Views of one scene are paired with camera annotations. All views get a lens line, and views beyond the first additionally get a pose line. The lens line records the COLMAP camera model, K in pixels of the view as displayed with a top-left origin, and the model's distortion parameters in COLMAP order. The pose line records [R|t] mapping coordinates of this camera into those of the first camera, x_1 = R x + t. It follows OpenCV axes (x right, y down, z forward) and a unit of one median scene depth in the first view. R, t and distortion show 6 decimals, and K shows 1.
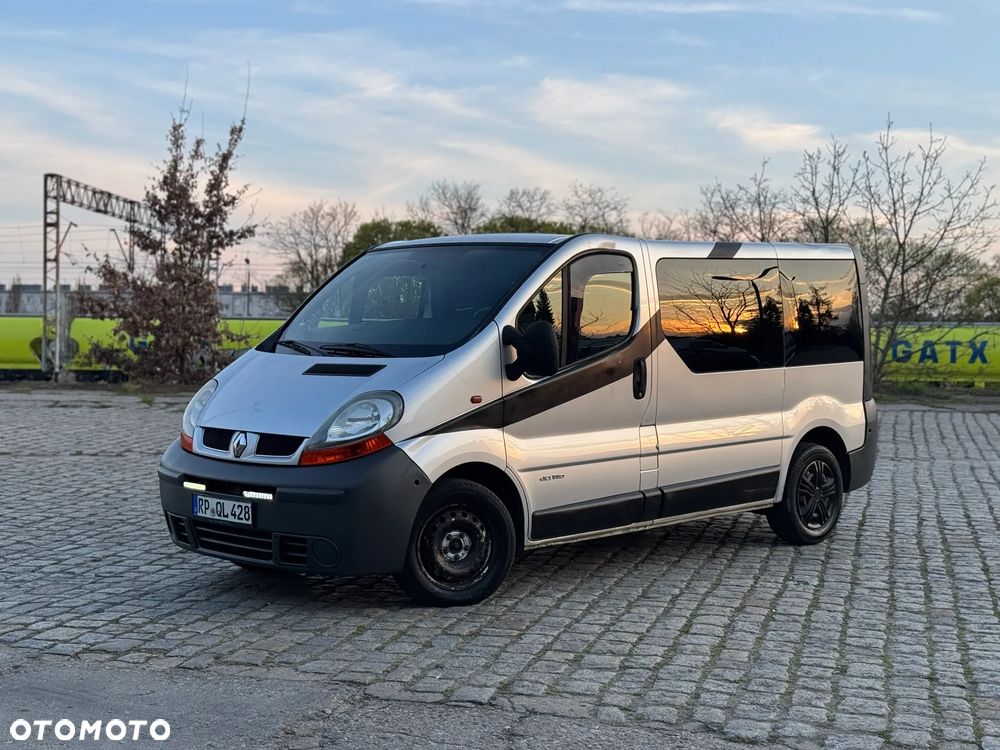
lens RADIAL K [[1532.6, 0, 489.7], [0, 1532.6, 360.2], [0, 0, 1]] dist [0.147907, -0.058752]
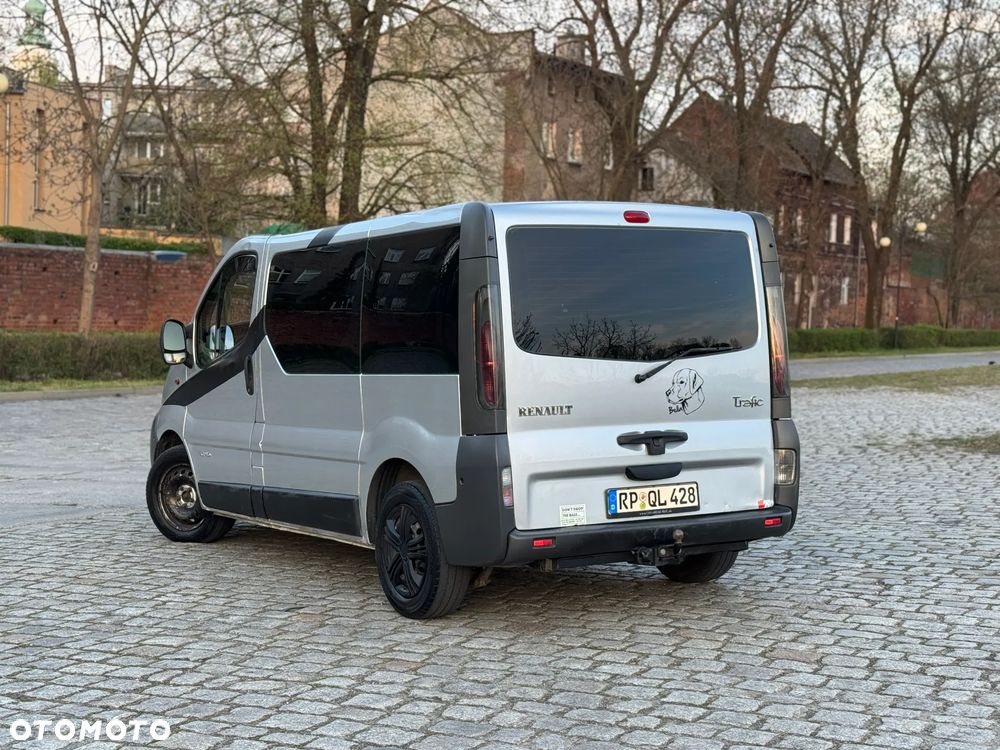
lens RADIAL K [[1574.5, 0, 479.4], [0, 1574.5, 374.0], [0, 0, 1]] dist [0.190232, -0.064479]
pose [[-0.247434, 0.024705, -0.968590, 1.030097], [-0.024906, 0.999182, 0.031848, -0.024162], [0.968585, 0.032003, -0.246617, 1.351513]]
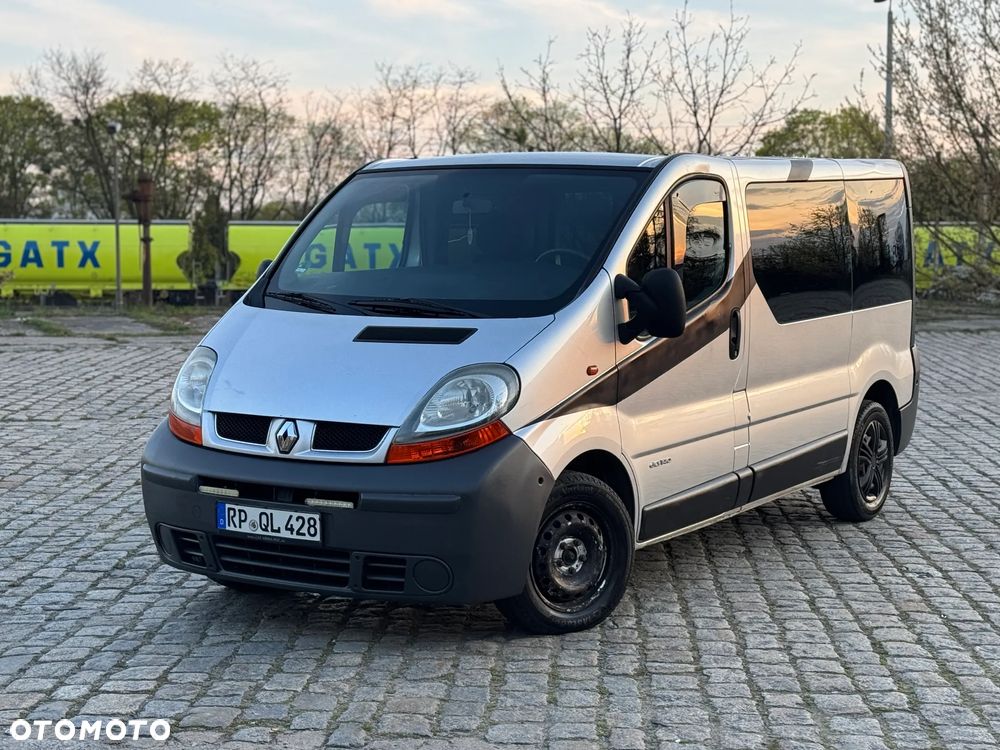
lens RADIAL K [[1804.7, 0, 495.9], [0, 1804.7, 372.3], [0, 0, 1]] dist [0.167684, -0.188191]
pose [[0.976471, -0.024701, 0.214231, -0.221157], [0.011984, 0.998099, 0.060457, -0.025971], [-0.215317, -0.056467, 0.974910, 0.093627]]
